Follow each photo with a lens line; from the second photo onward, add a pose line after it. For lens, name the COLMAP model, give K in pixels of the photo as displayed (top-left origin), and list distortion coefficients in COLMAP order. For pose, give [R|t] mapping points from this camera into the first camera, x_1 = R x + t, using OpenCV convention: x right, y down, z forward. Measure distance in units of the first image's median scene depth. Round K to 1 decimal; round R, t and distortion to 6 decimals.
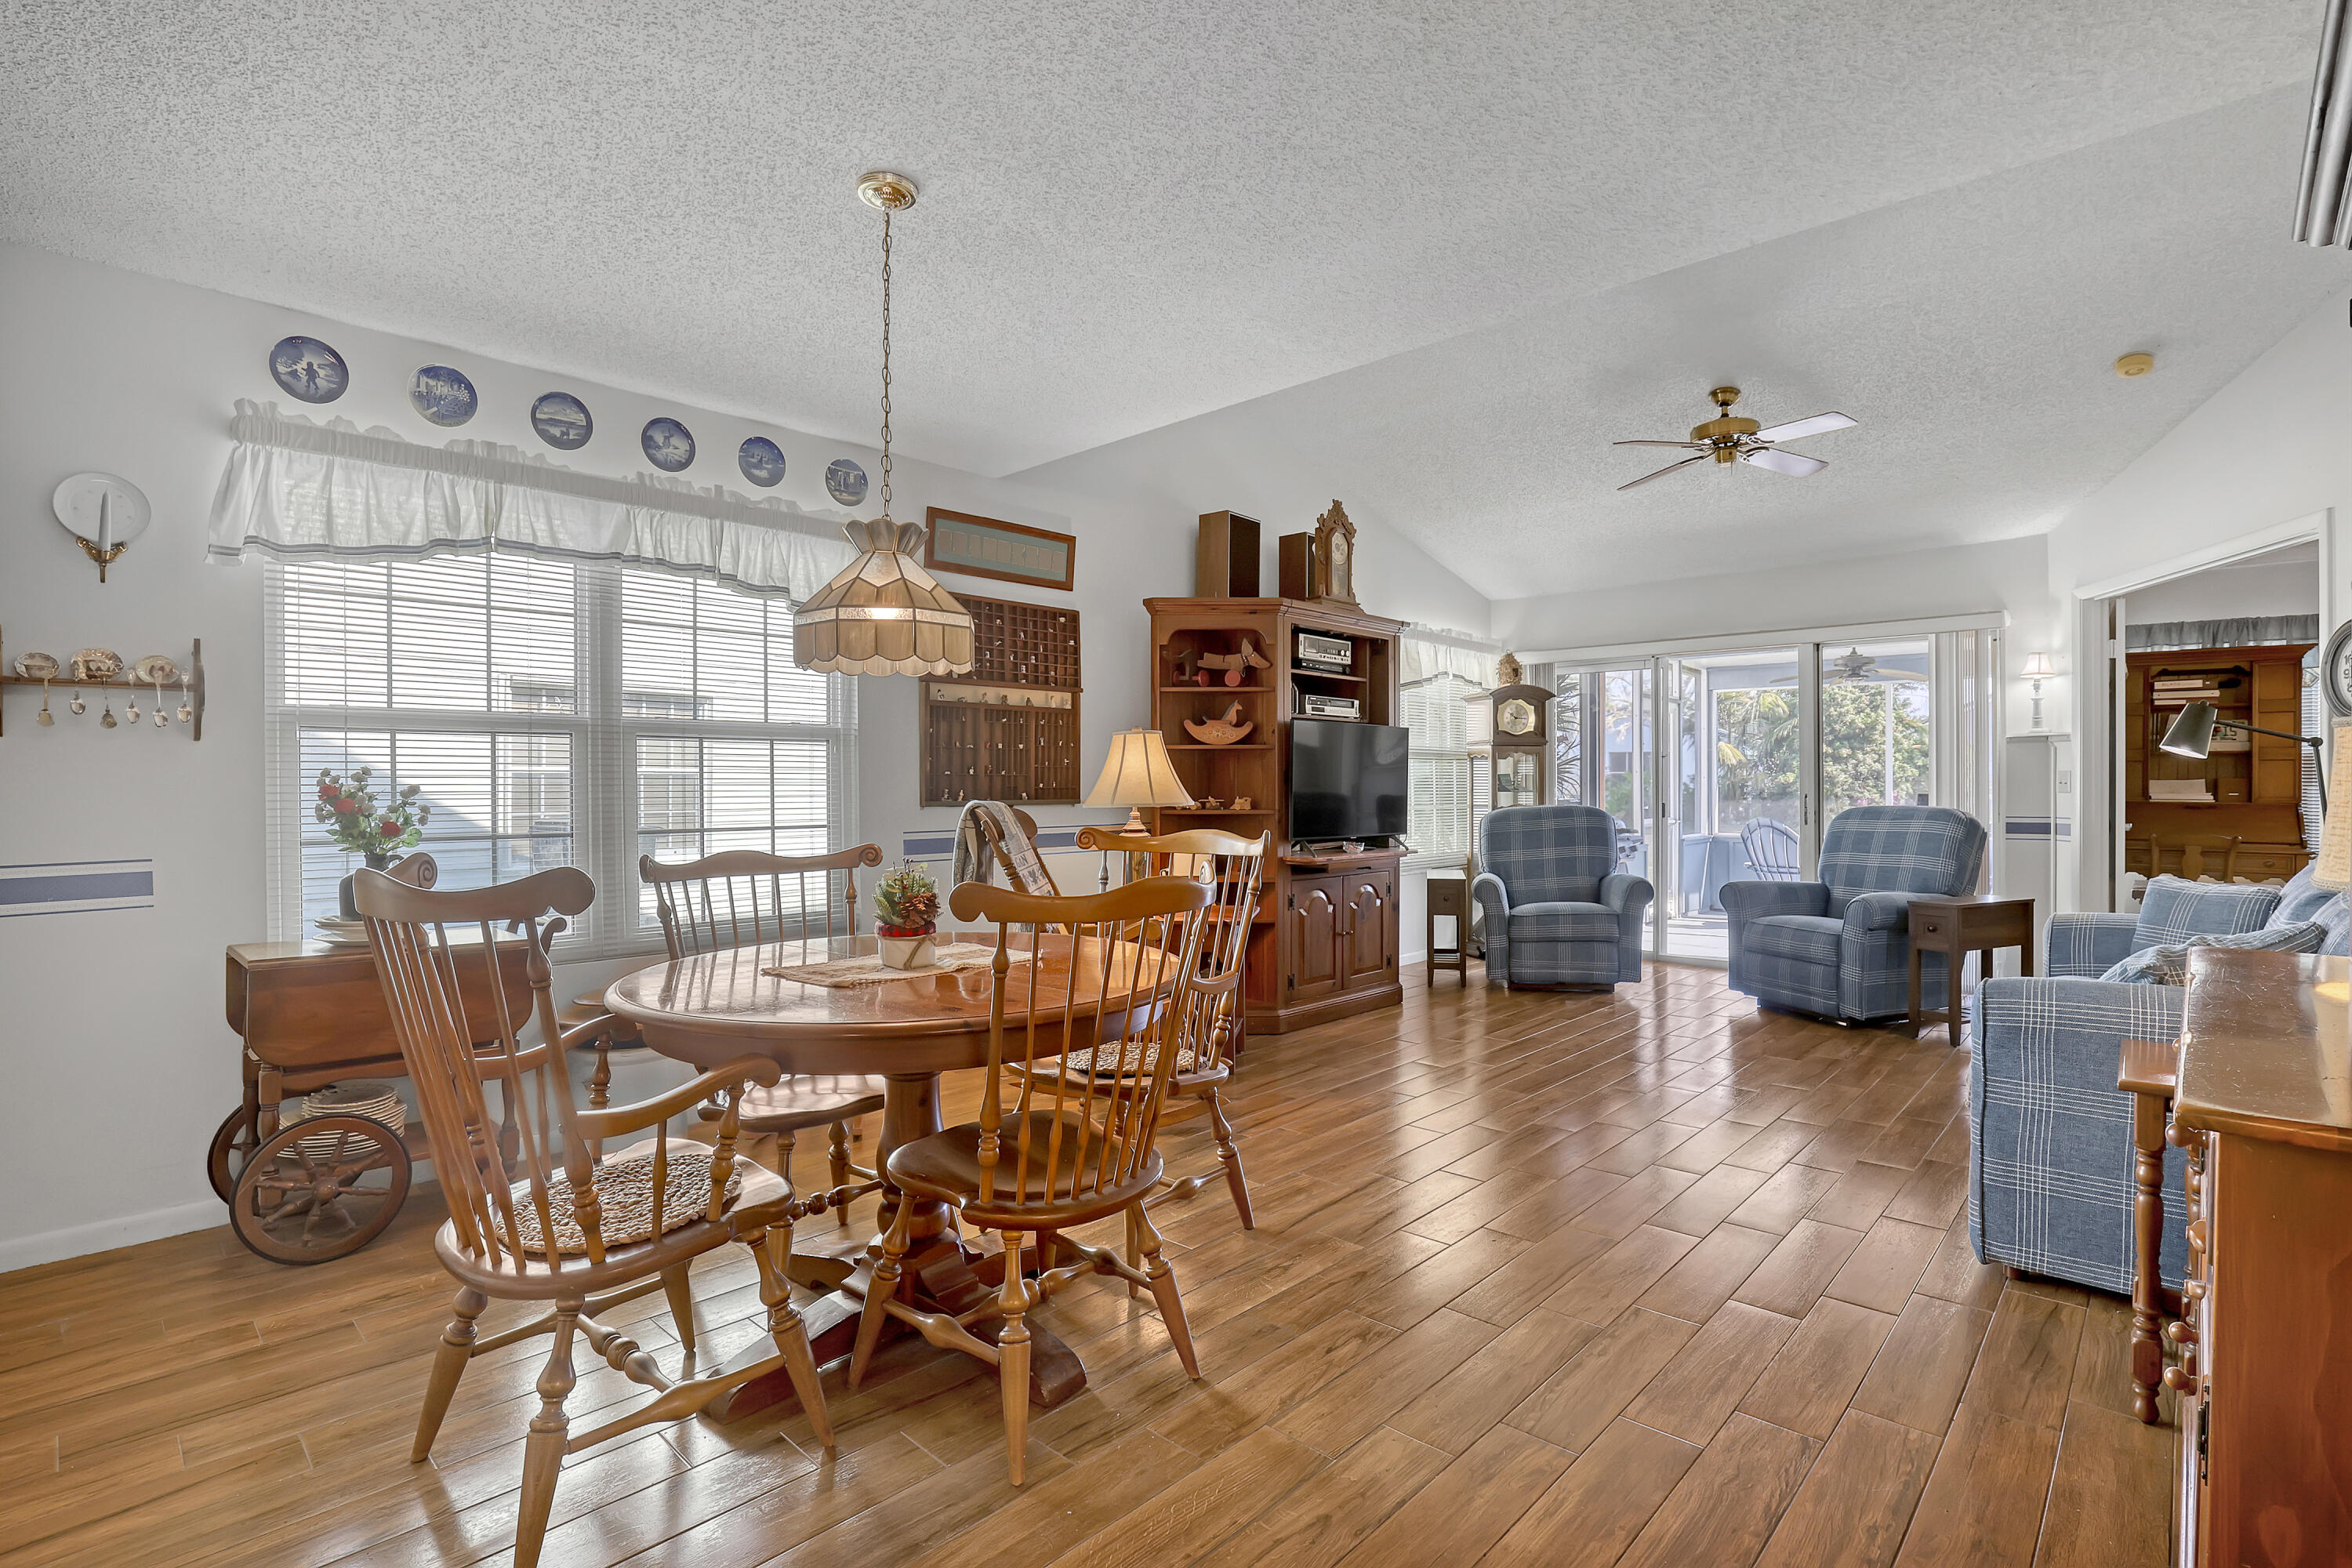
lens RADIAL K [[1103.5, 0, 1200.3], [0, 1103.5, 792.3], [0, 0, 1]] dist [-0.026937, 0.003184]
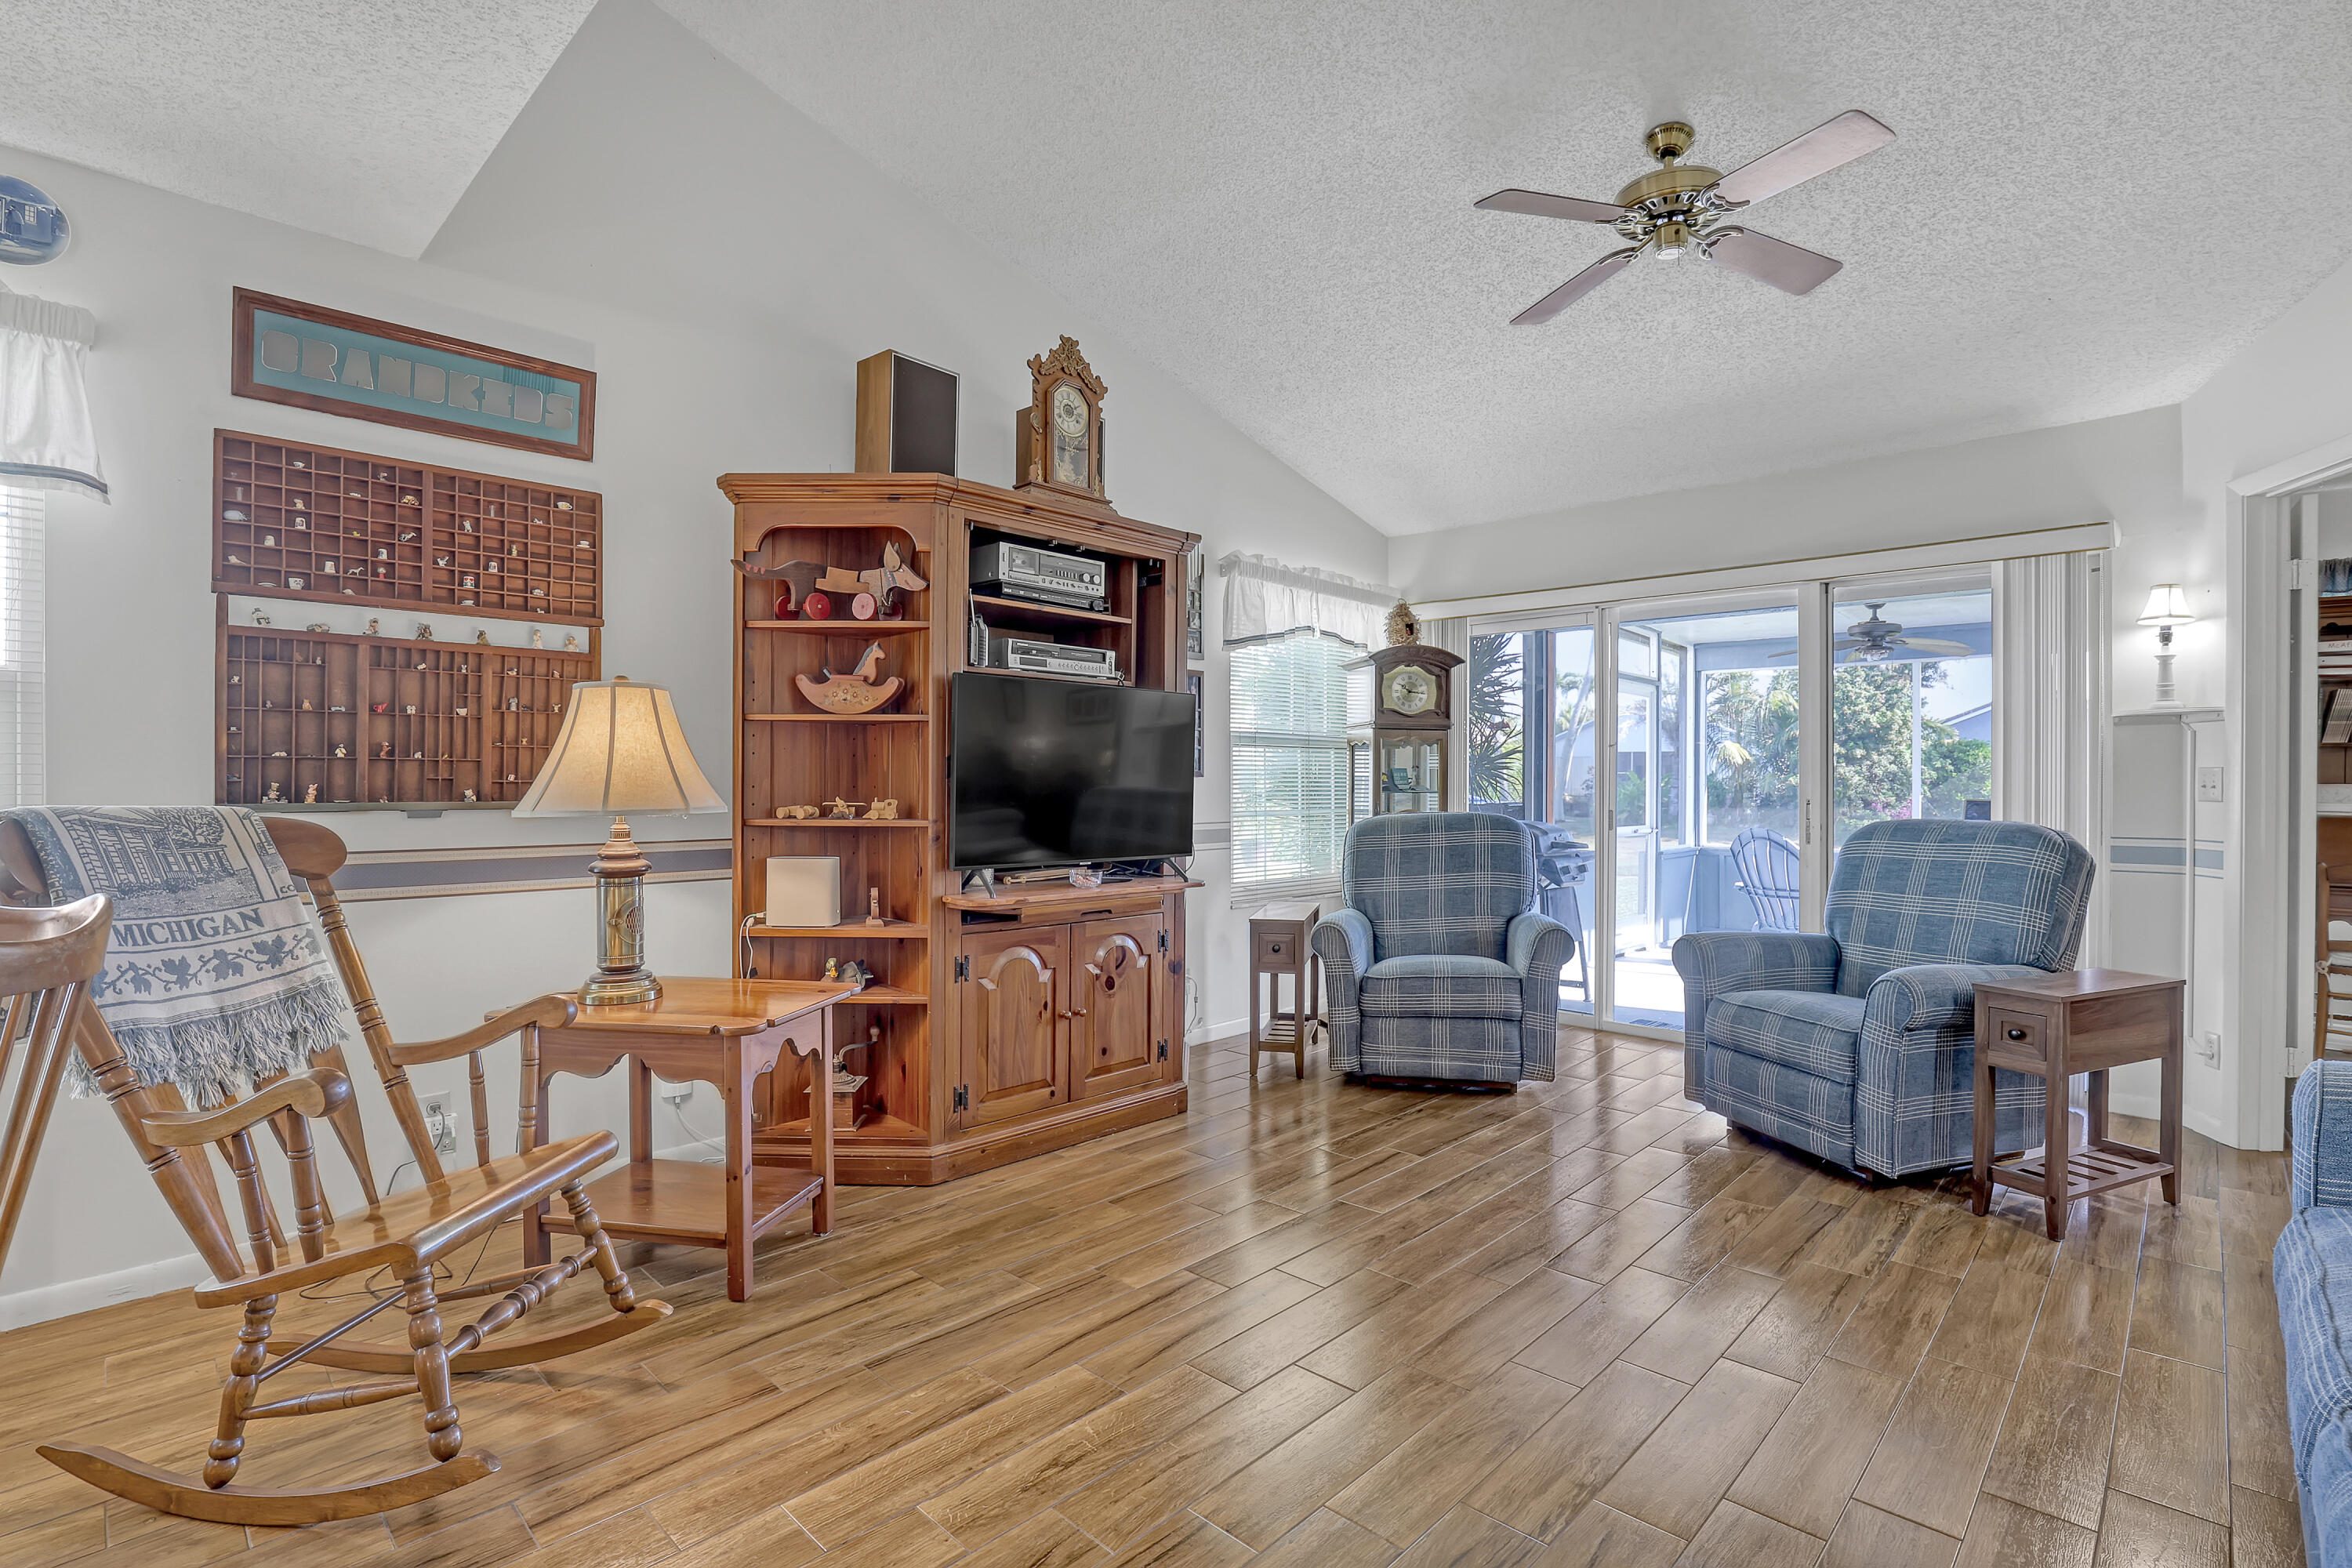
lens RADIAL K [[1103.5, 0, 1193.6], [0, 1103.5, 787.2], [0, 0, 1]] dist [-0.026937, 0.003184]
pose [[0.999880, 0.007611, -0.013528, 0.201487], [-0.007640, 0.999969, -0.002132, -0.002155], [0.013511, 0.002235, 0.999906, 0.350542]]
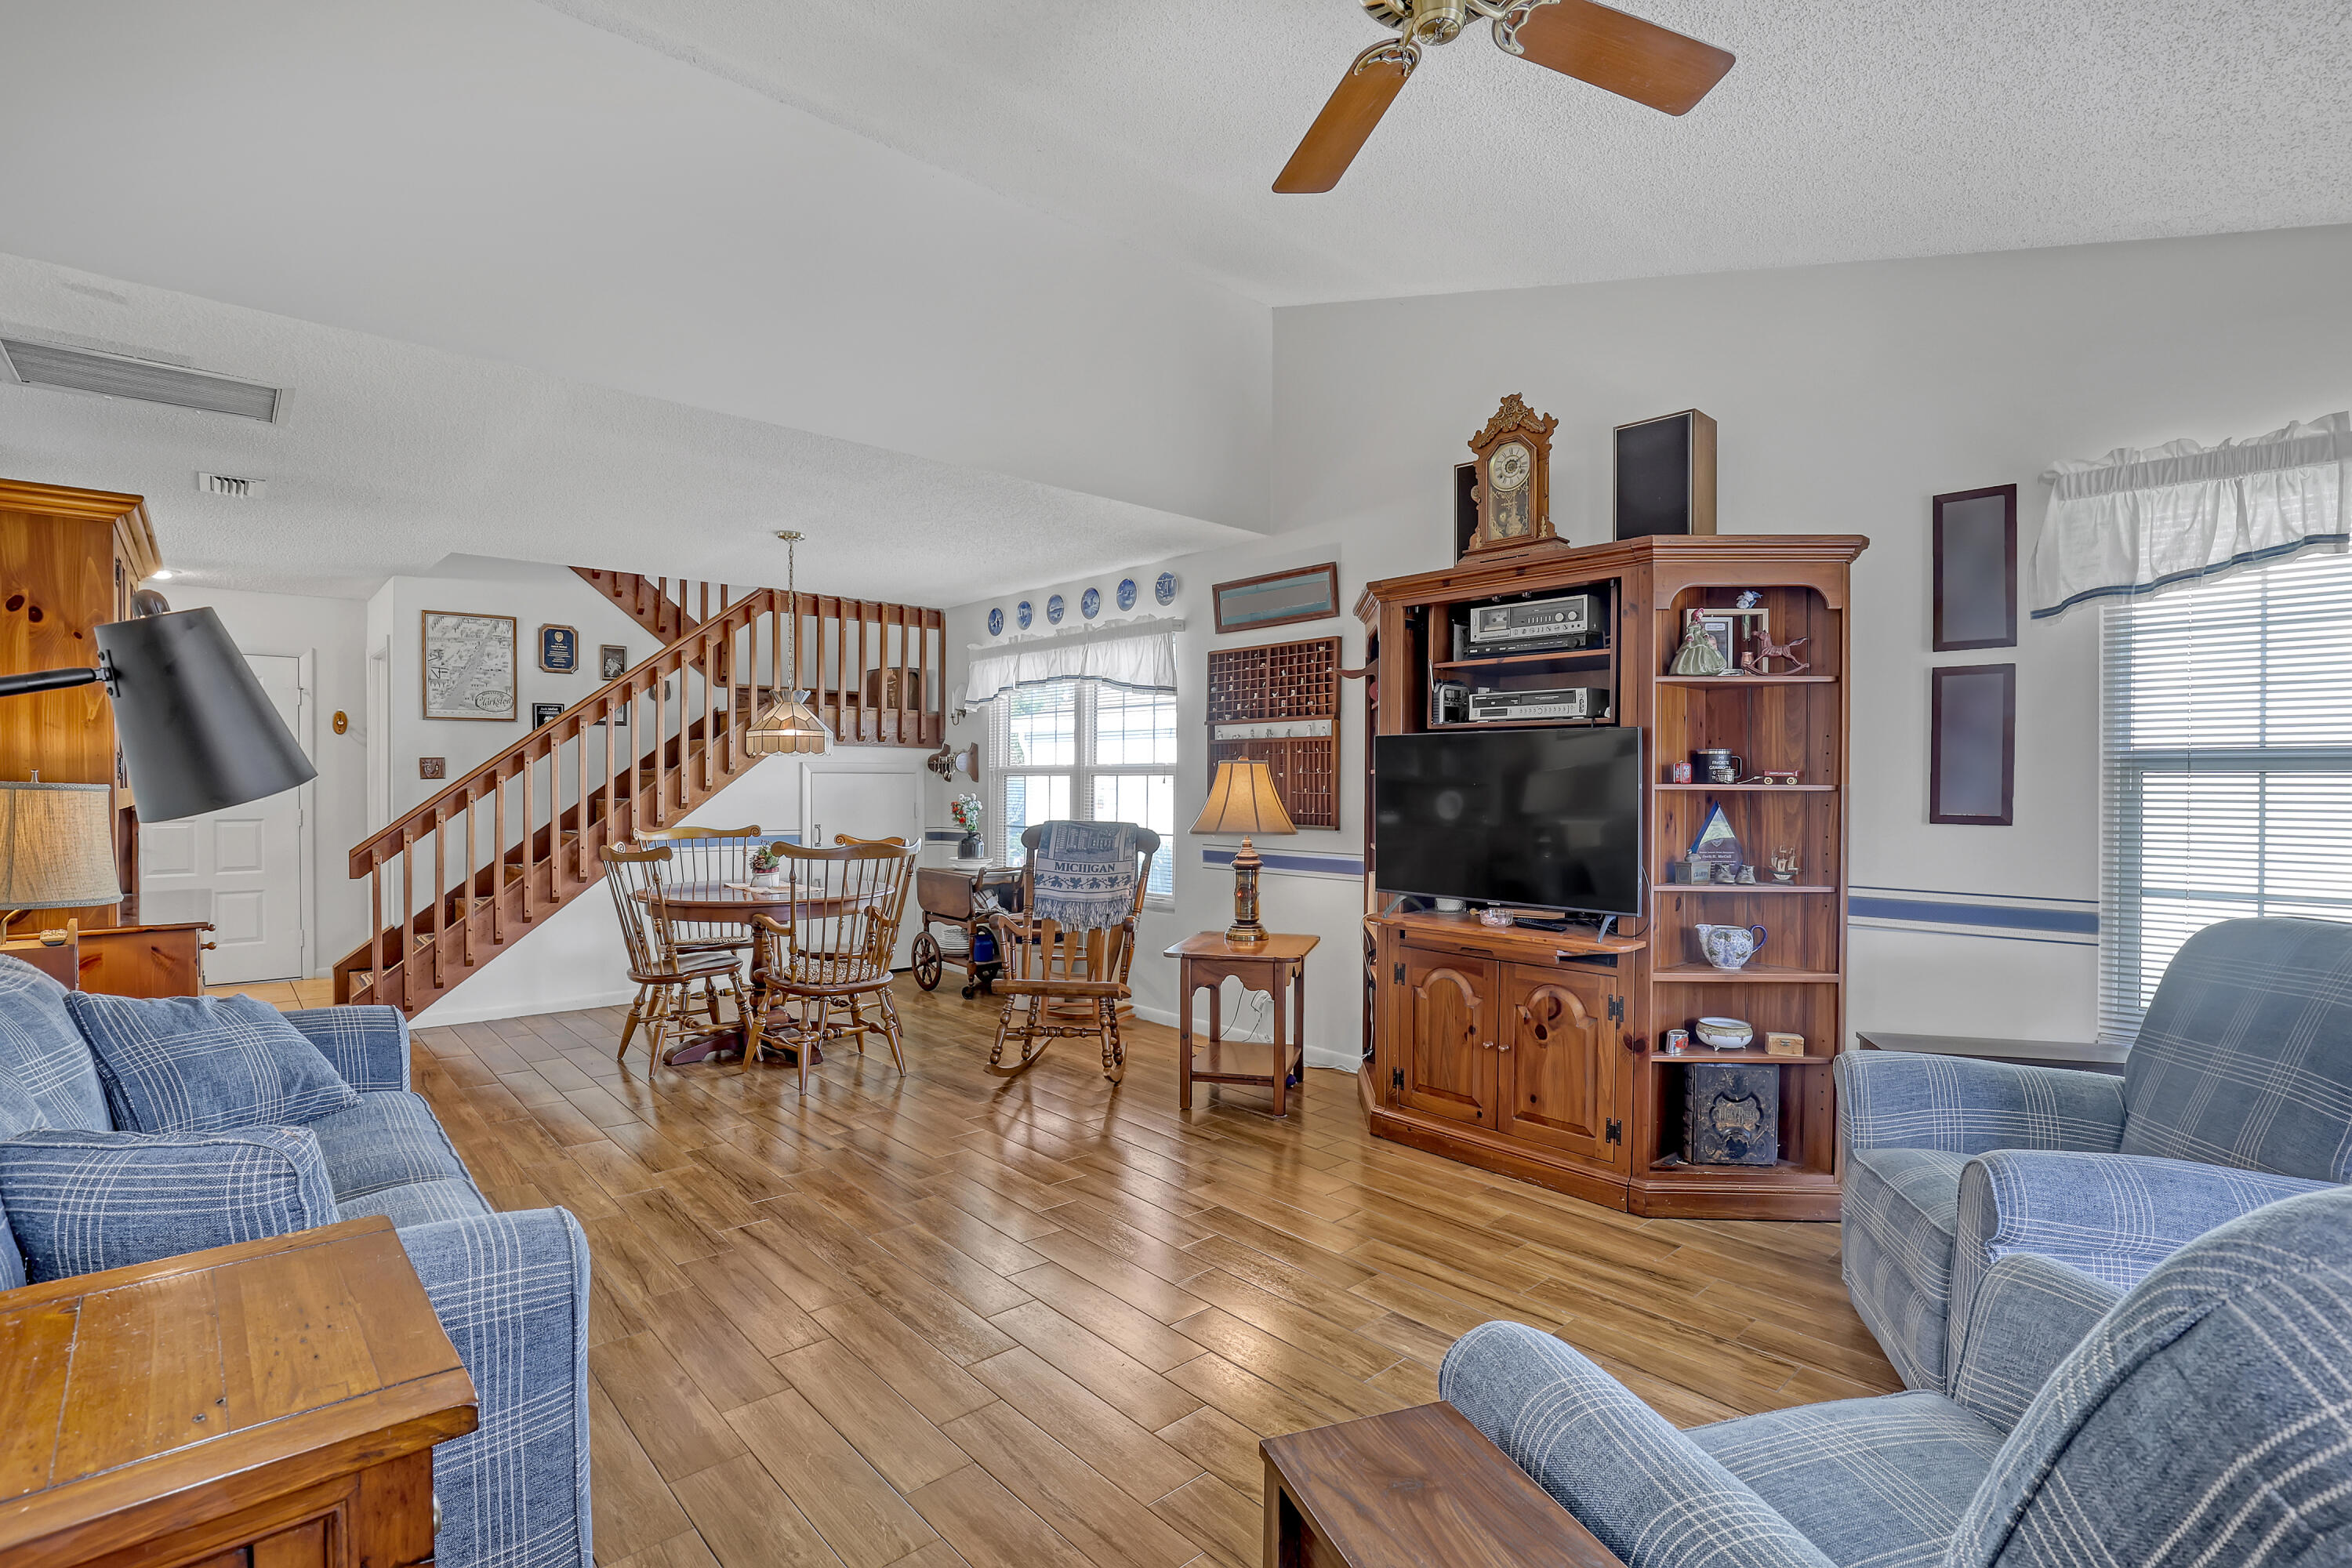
lens RADIAL K [[1103.5, 0, 1192.5], [0, 1103.5, 795.7], [0, 0, 1]] dist [-0.026937, 0.003184]
pose [[-0.084260, 0.016864, -0.996301, 0.779883], [-0.008724, 0.999806, 0.017661, -0.032956], [0.996406, 0.010179, -0.084097, 0.841942]]
